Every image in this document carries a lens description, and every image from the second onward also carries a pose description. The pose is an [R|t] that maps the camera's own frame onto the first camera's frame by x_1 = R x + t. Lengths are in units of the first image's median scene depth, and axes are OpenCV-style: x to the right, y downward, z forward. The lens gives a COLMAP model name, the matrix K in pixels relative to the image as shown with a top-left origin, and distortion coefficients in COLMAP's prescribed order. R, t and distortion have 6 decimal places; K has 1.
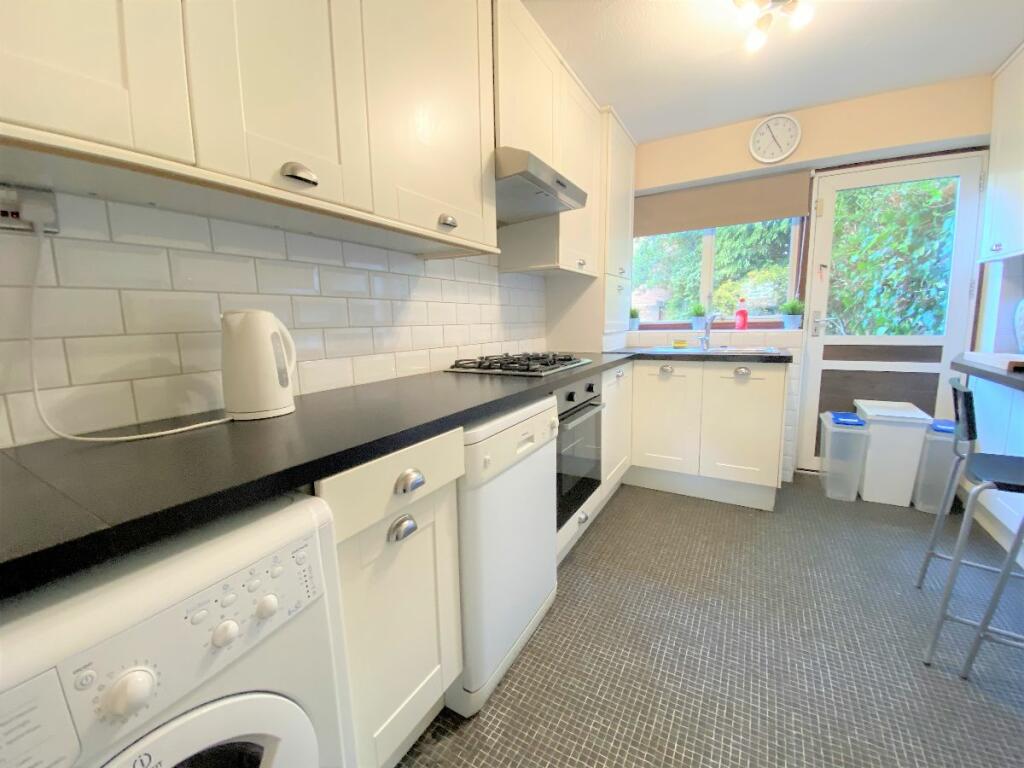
lens RADIAL K [[415.1, 0, 511.5], [0, 415.1, 382.0], [0, 0, 1]] dist [0.038146, -0.029198]
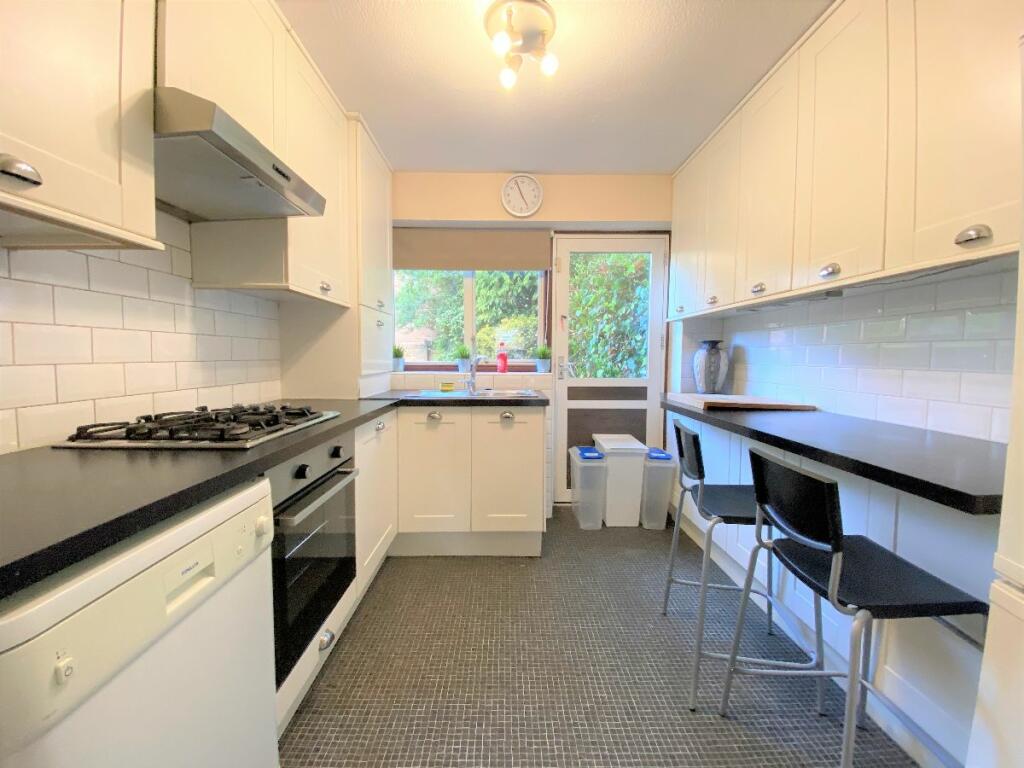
lens RADIAL K [[415.1, 0, 511.5], [0, 415.1, 382.0], [0, 0, 1]] dist [0.038146, -0.029198]
pose [[0.859997, -0.005725, 0.510266, 0.061332], [0.050537, 0.995977, -0.074000, -0.029994], [-0.507790, 0.089427, 0.856827, 0.149842]]
